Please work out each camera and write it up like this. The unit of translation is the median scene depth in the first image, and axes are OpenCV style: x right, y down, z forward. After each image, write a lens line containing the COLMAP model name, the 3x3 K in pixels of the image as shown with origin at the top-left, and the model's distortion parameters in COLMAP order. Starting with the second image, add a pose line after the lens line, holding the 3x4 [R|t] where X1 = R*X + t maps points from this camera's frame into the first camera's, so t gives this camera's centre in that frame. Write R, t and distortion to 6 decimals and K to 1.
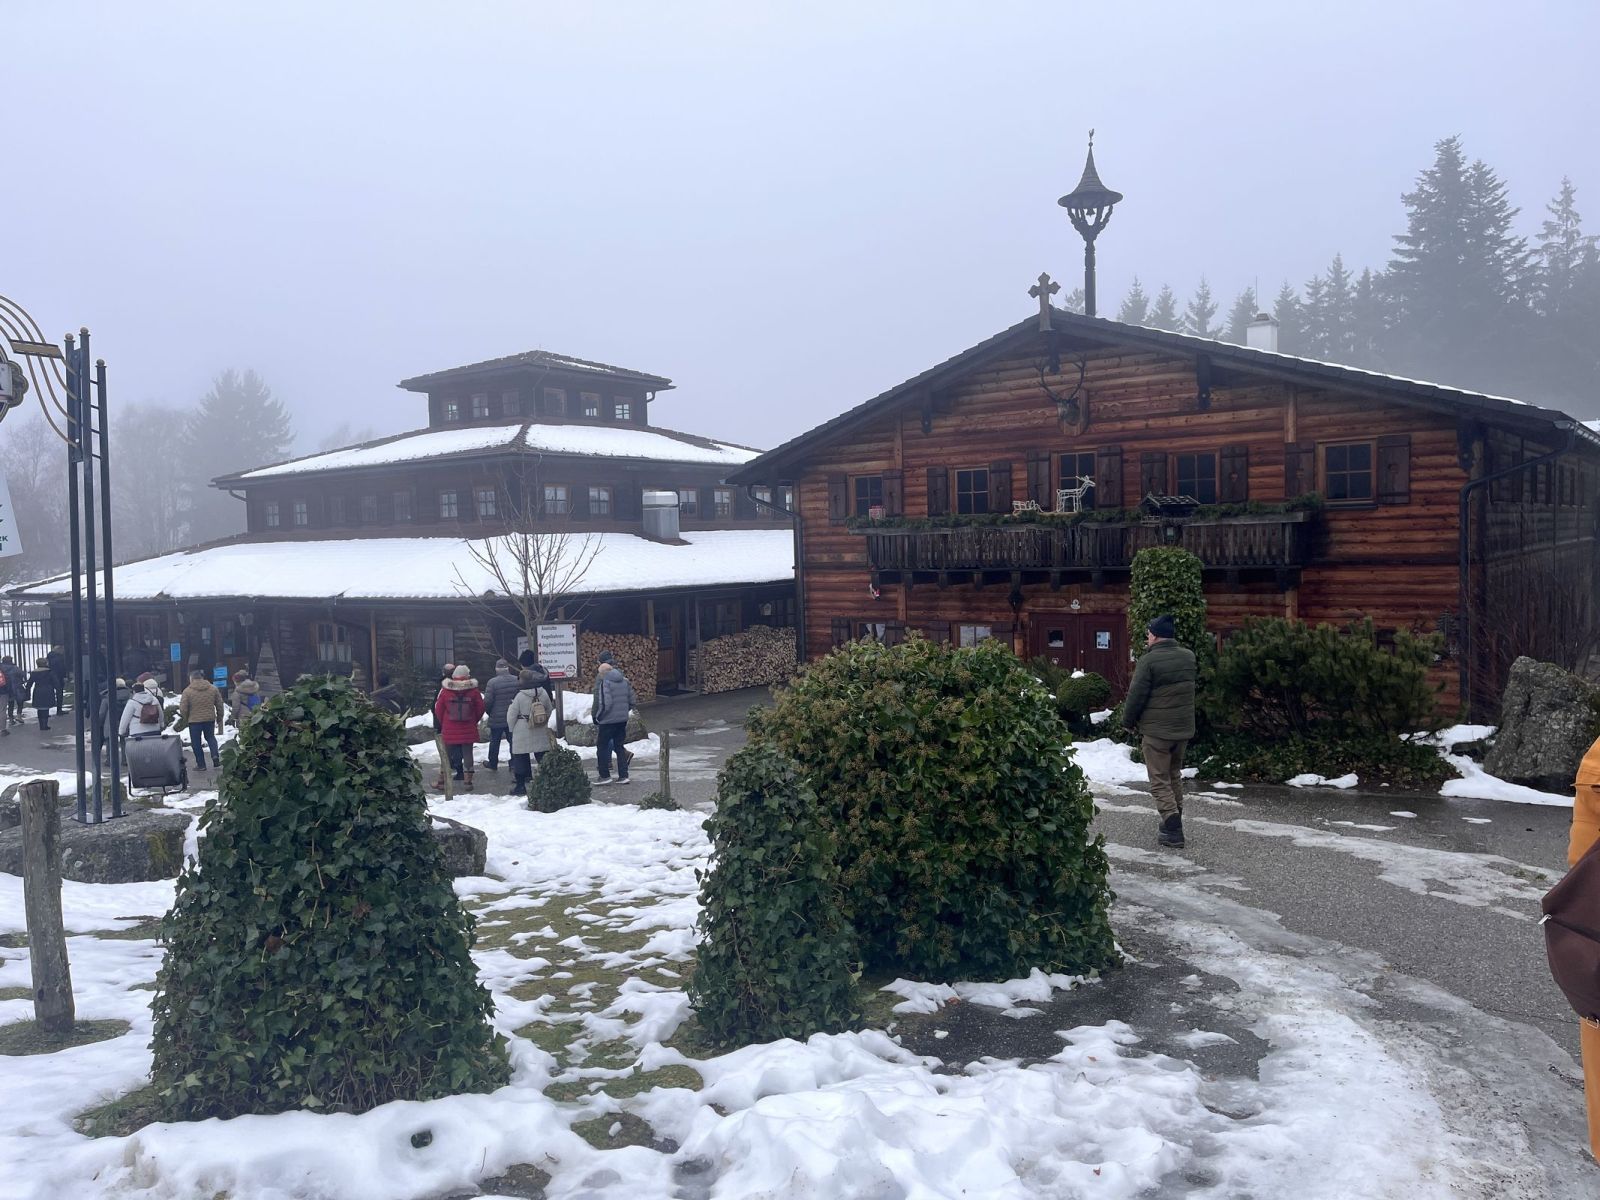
lens RADIAL K [[1211.5, 0, 792.9], [0, 1211.5, 599.8], [0, 0, 1]] dist [0.057390, -0.071890]
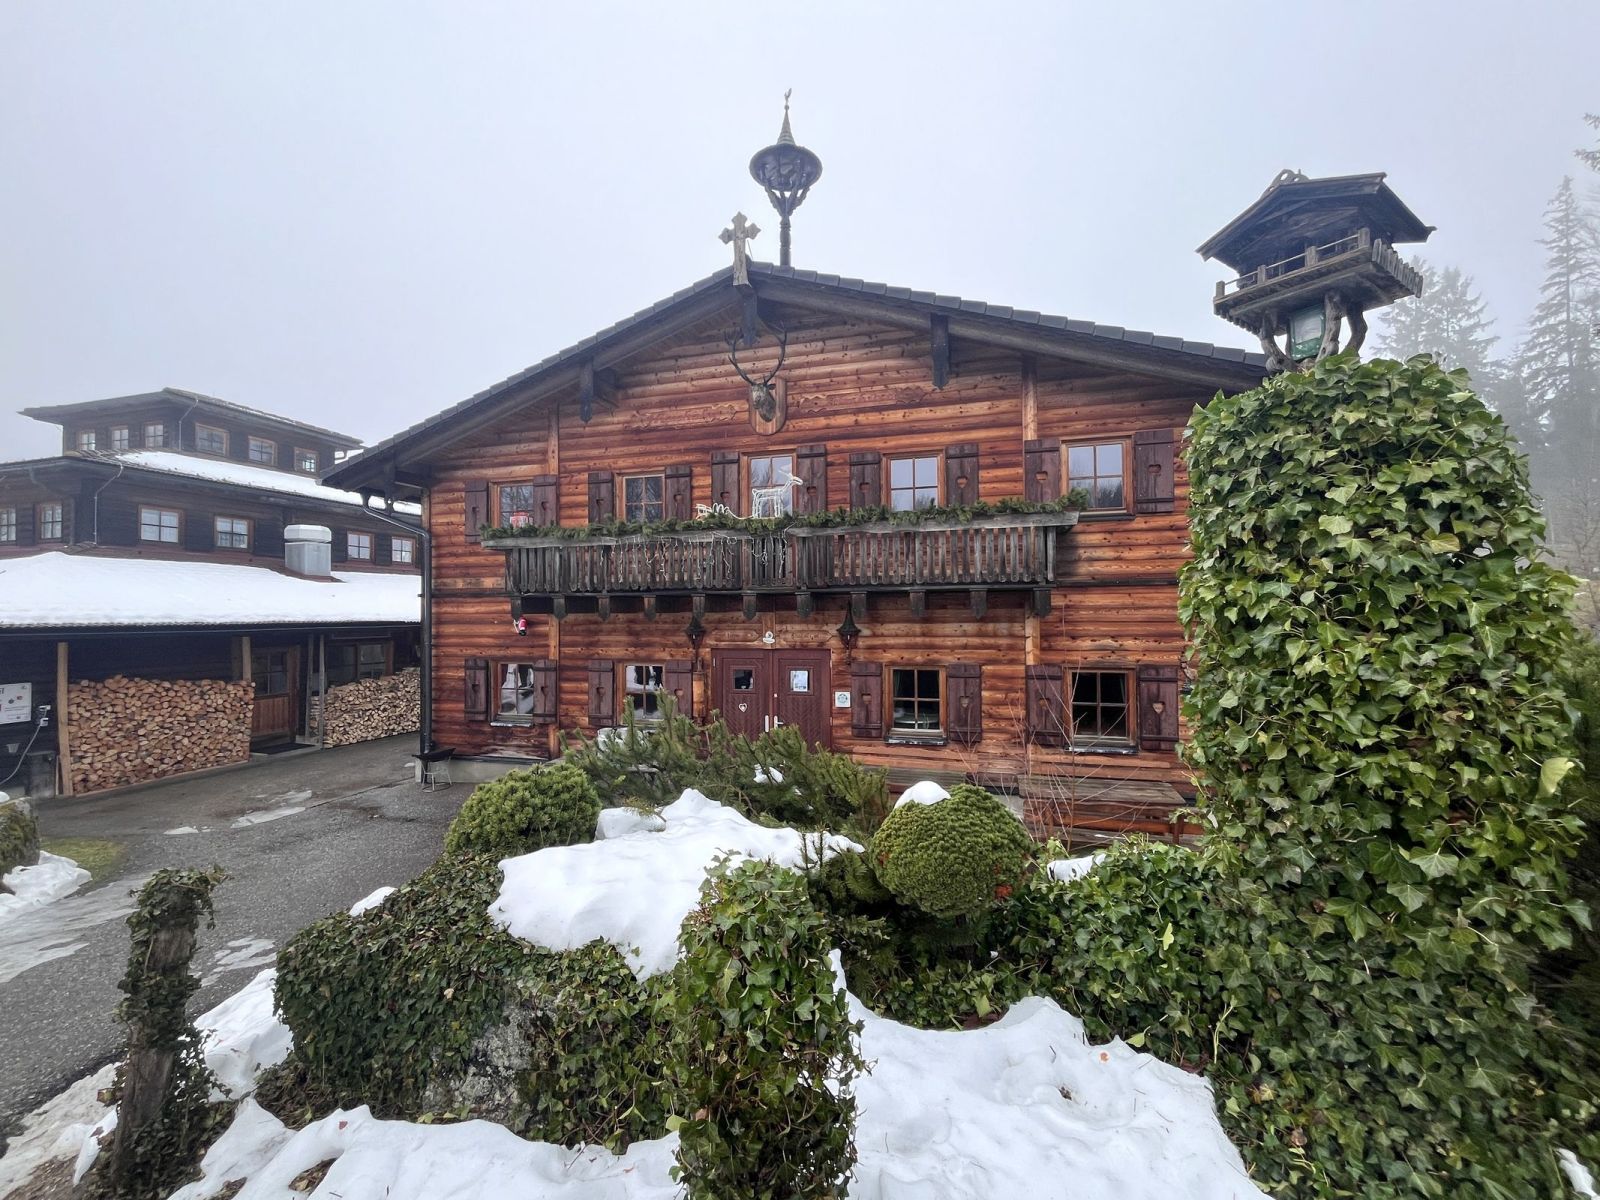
lens RADIAL K [[684.7, 0, 802.7], [0, 684.7, 602.6], [0, 0, 1]] dist [-0.008029, 0.002168]
pose [[0.930131, 0.025015, 0.366376, 0.084947], [0.001409, 0.997427, -0.071679, 0.013465], [-0.367226, 0.067187, 0.927702, 0.567276]]
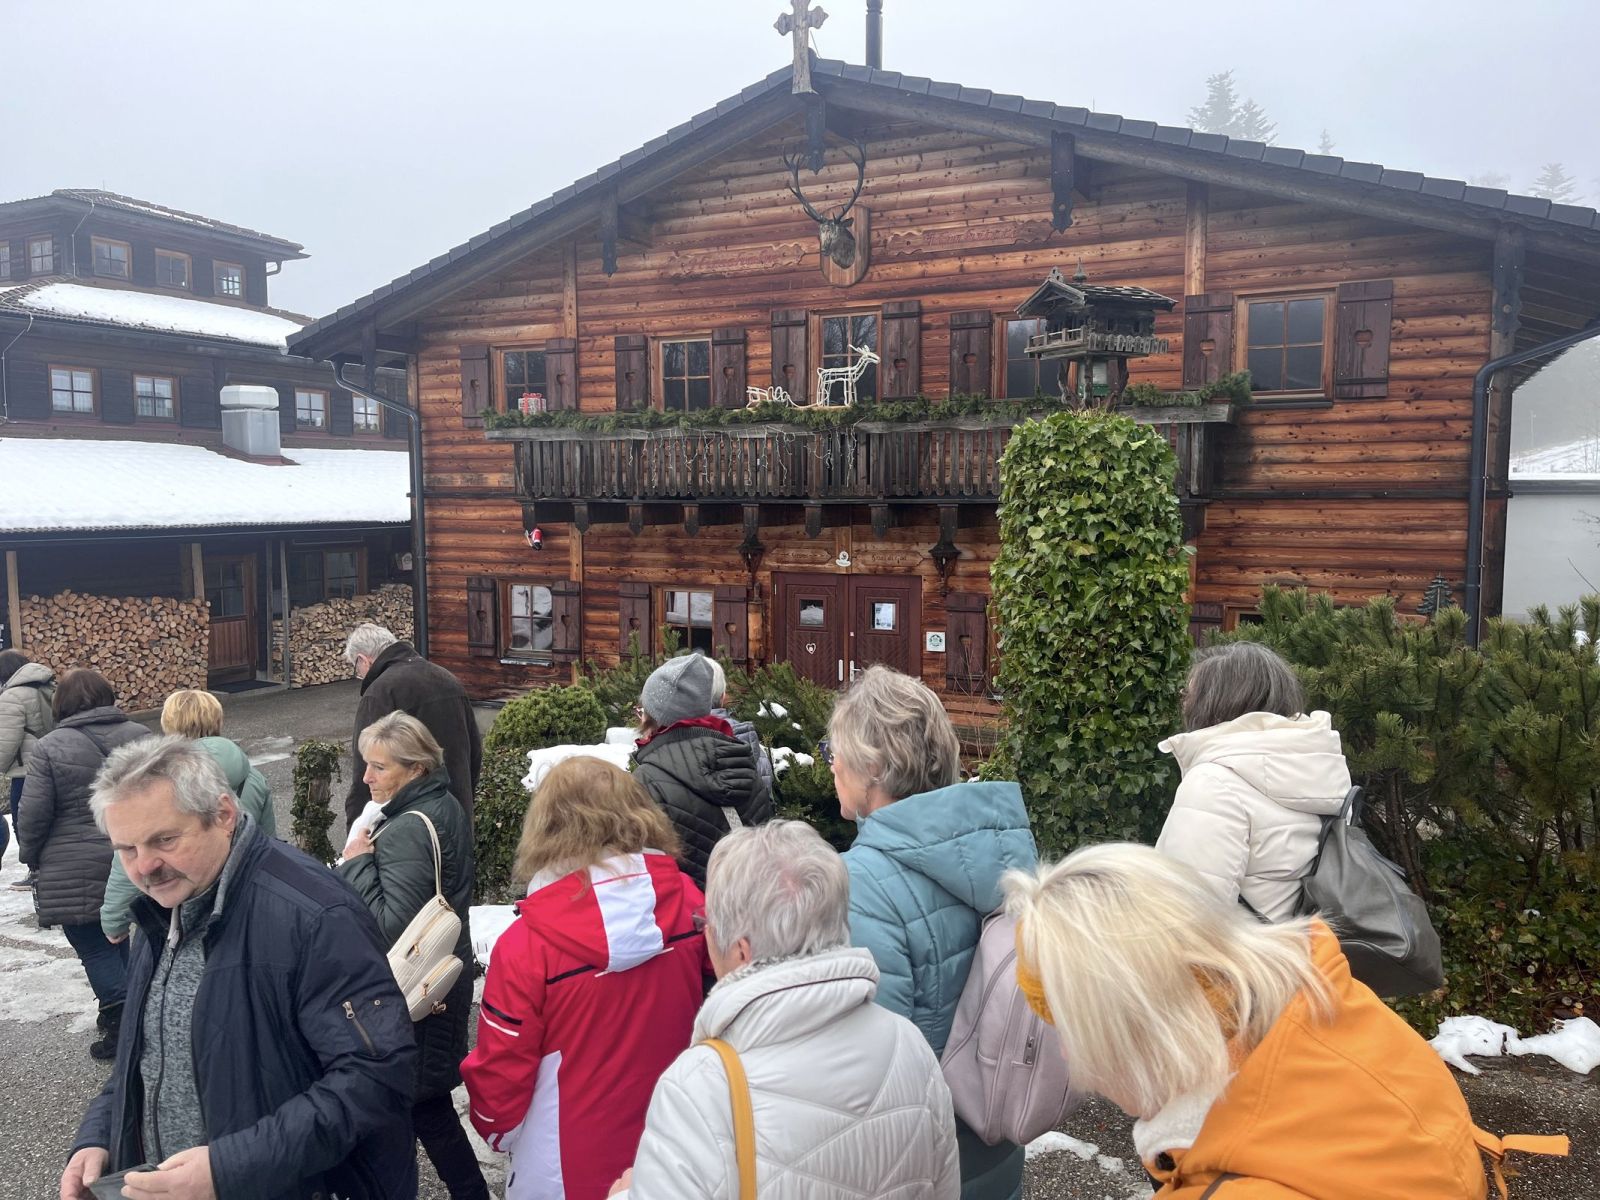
lens RADIAL K [[1211.5, 0, 801.1], [0, 1211.5, 597.3], [0, 0, 1]] dist [0.057390, -0.071890]
pose [[0.979033, 0.006969, 0.203582, 0.084881], [-0.014102, 0.999335, 0.033611, 0.002928], [-0.203212, -0.035777, 0.978481, 0.397072]]
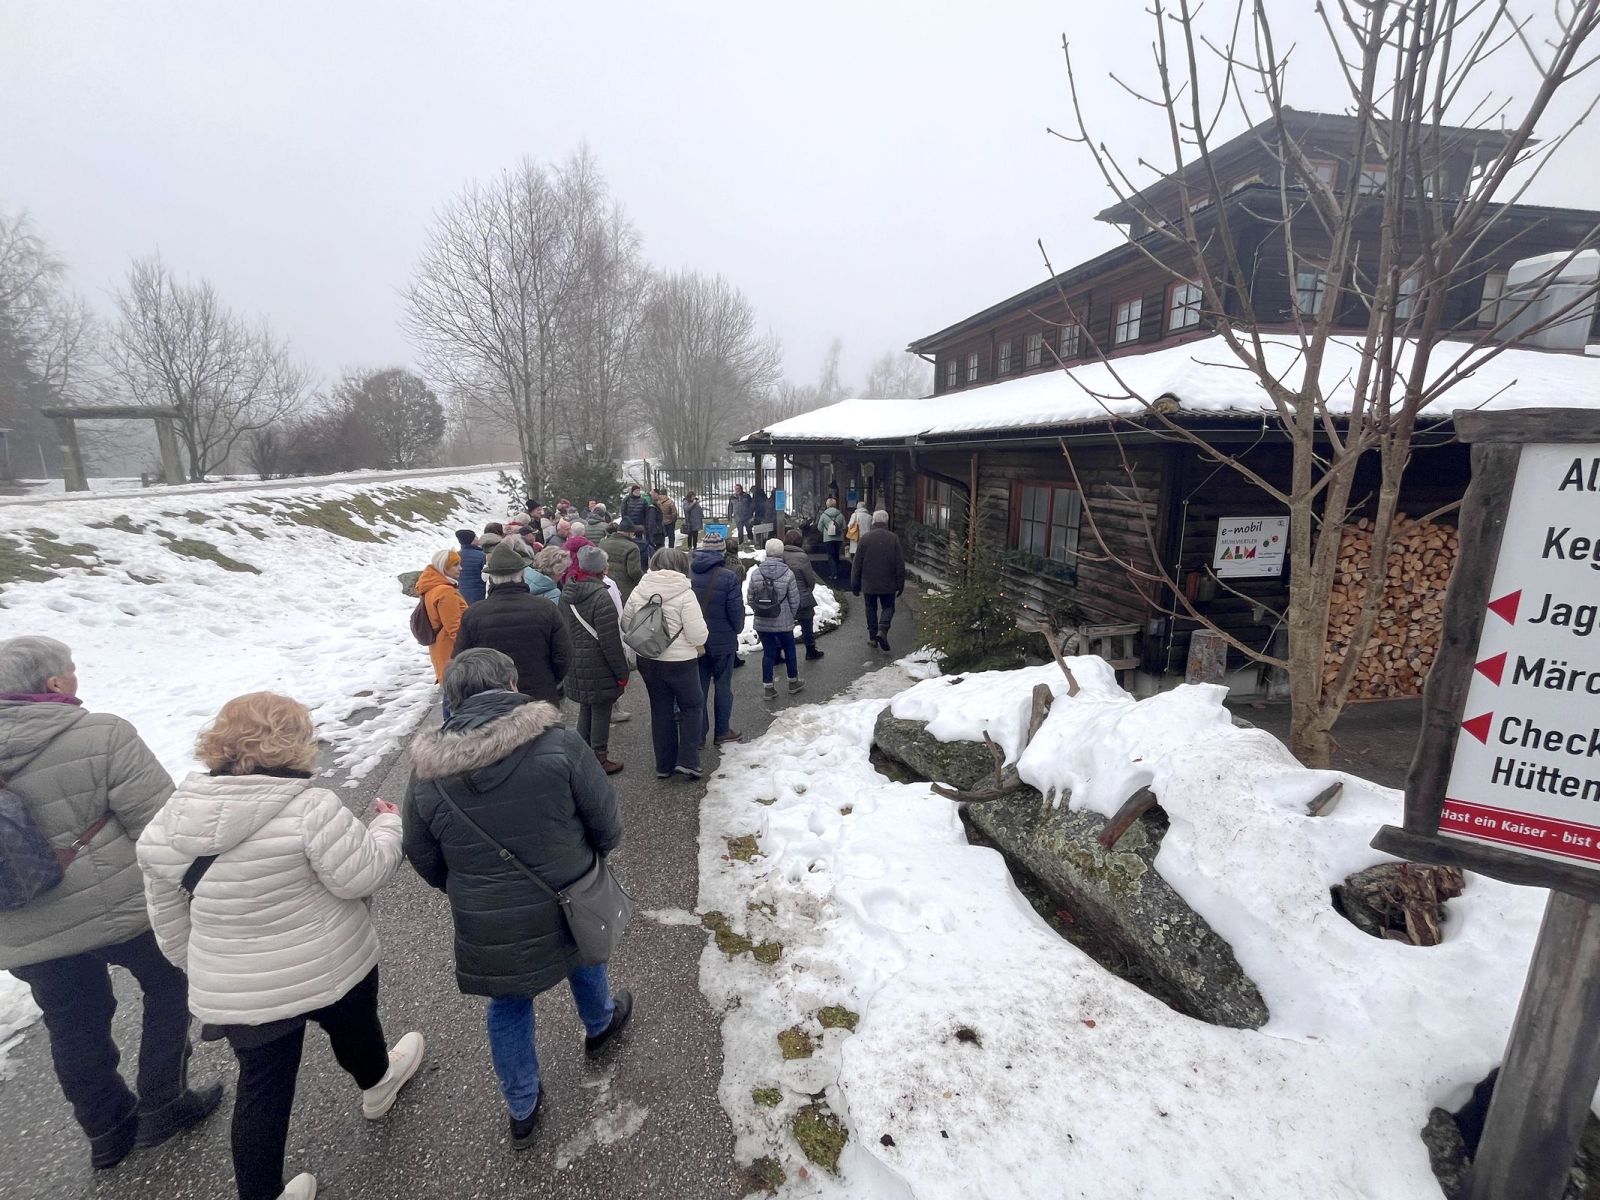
lens RADIAL K [[725.2, 0, 795.9], [0, 725.2, 602.7], [0, 0, 1]] dist [0.003122, 0.000528]
pose [[0.755186, 0.159628, -0.635777, -0.206220], [-0.052604, 0.981526, 0.183954, 0.024934], [0.653396, -0.105475, 0.749632, 0.835713]]
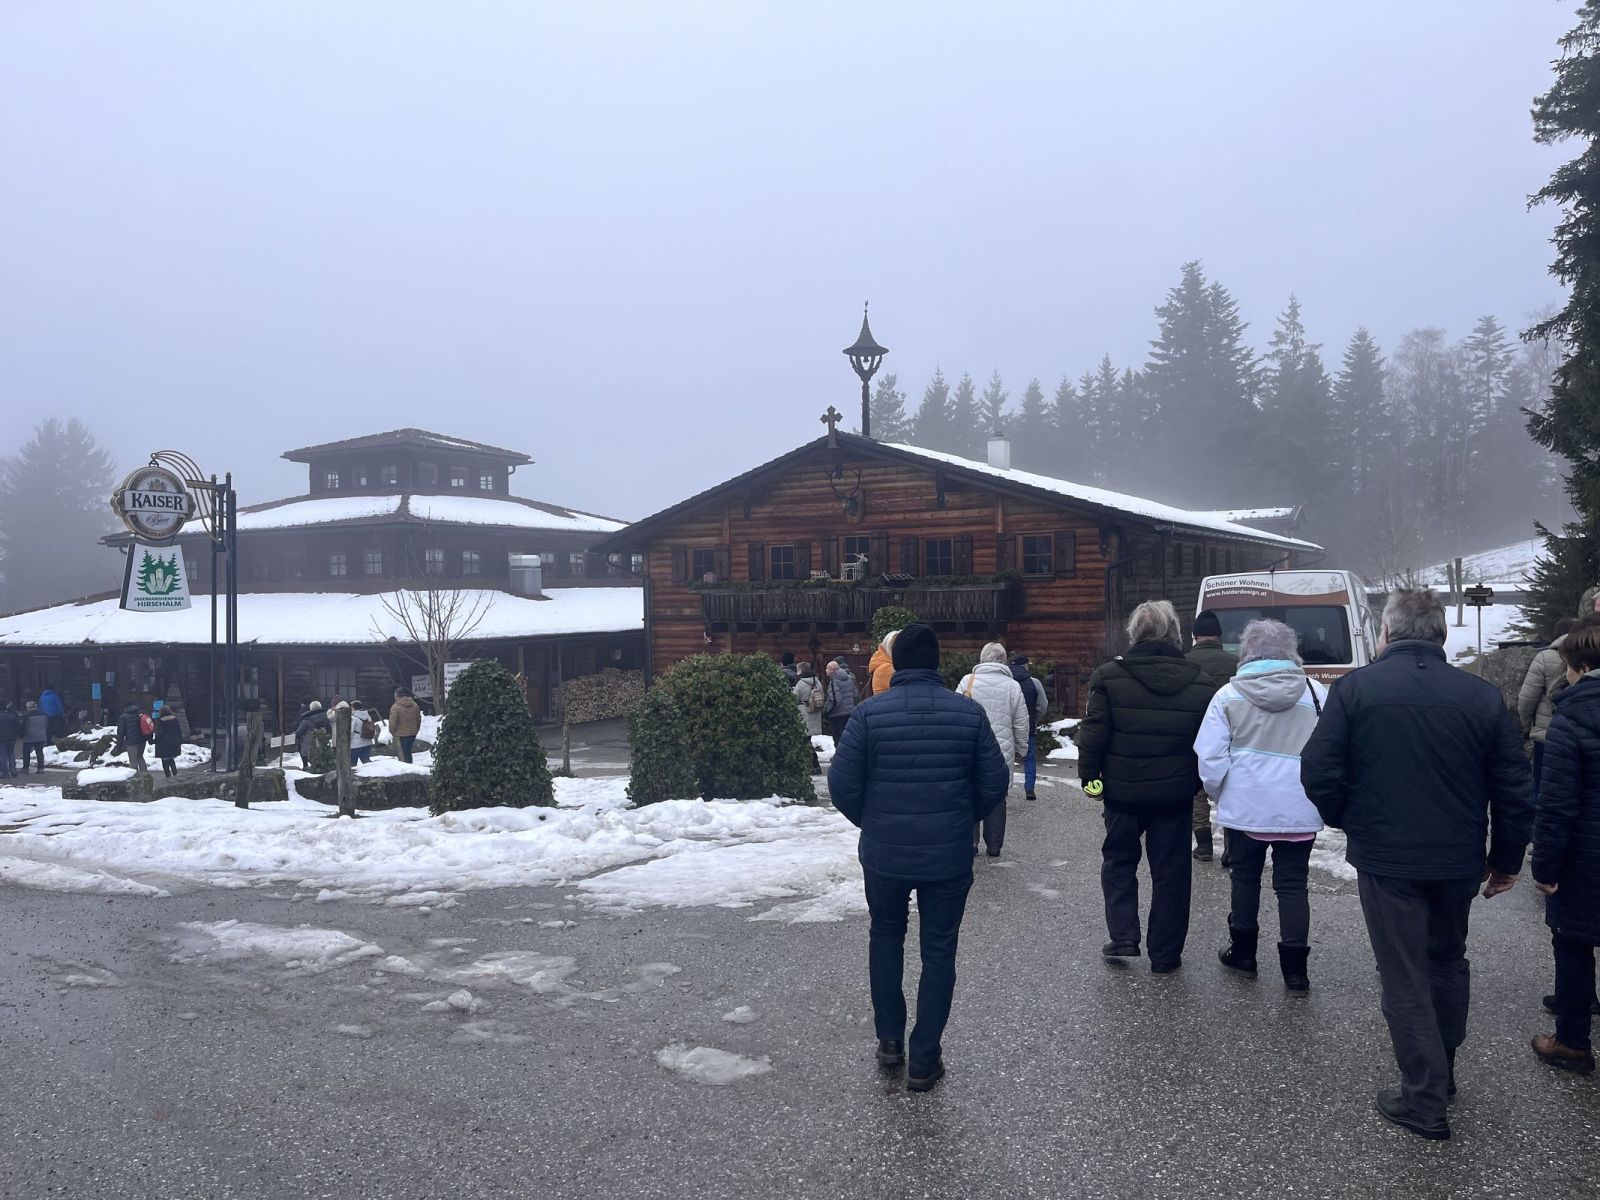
lens RADIAL K [[1211.5, 0, 808.2], [0, 1211.5, 603.8], [0, 0, 1]] dist [0.057390, -0.071890]
pose [[0.988878, 0.006814, 0.148576, -0.020126], [-0.000699, 0.999152, -0.041171, 0.010453], [-0.148730, 0.040609, 0.988044, -0.322517]]
